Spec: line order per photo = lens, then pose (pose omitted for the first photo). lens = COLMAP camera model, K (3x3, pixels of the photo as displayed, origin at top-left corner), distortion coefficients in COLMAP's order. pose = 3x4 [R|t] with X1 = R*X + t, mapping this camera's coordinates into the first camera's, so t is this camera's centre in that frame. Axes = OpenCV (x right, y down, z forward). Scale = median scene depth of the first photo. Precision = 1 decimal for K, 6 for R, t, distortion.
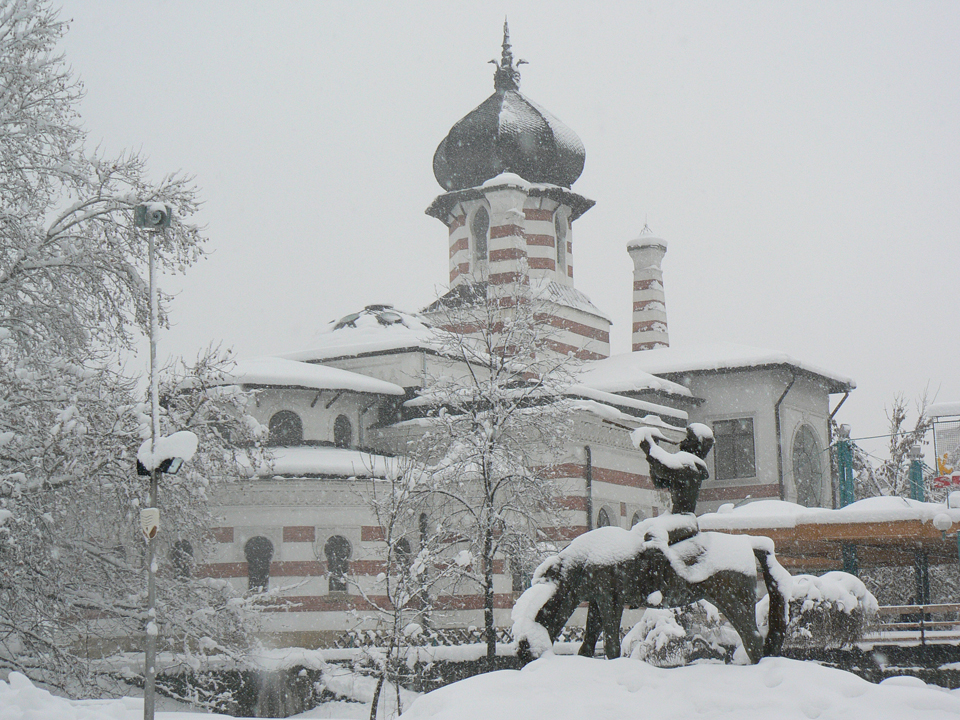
lens RADIAL K [[1872.7, 0, 480.0], [0, 1872.7, 360.0], [0, 0, 1]] dist [0.136610, 0.186721]
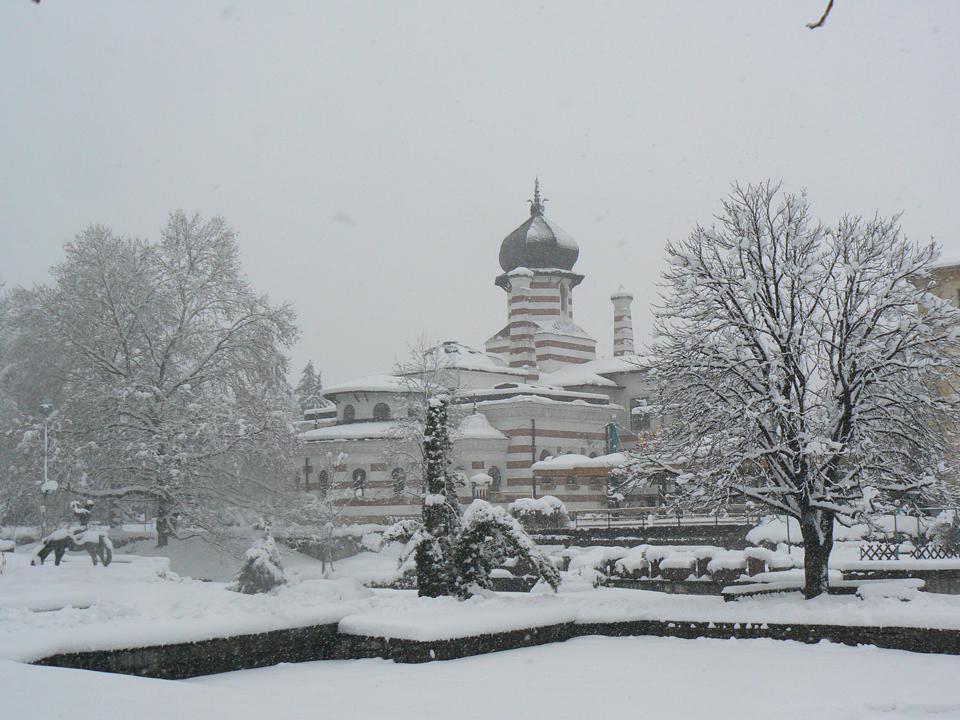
lens RADIAL K [[1202.1, 0, 480.0], [0, 1202.1, 360.0], [0, 0, 1]] dist [0.006367, 0.025934]
pose [[0.977990, -0.023927, -0.207274, 0.223322], [0.031314, 0.998983, 0.032427, -0.048077], [0.206287, -0.038204, 0.977745, -0.184382]]
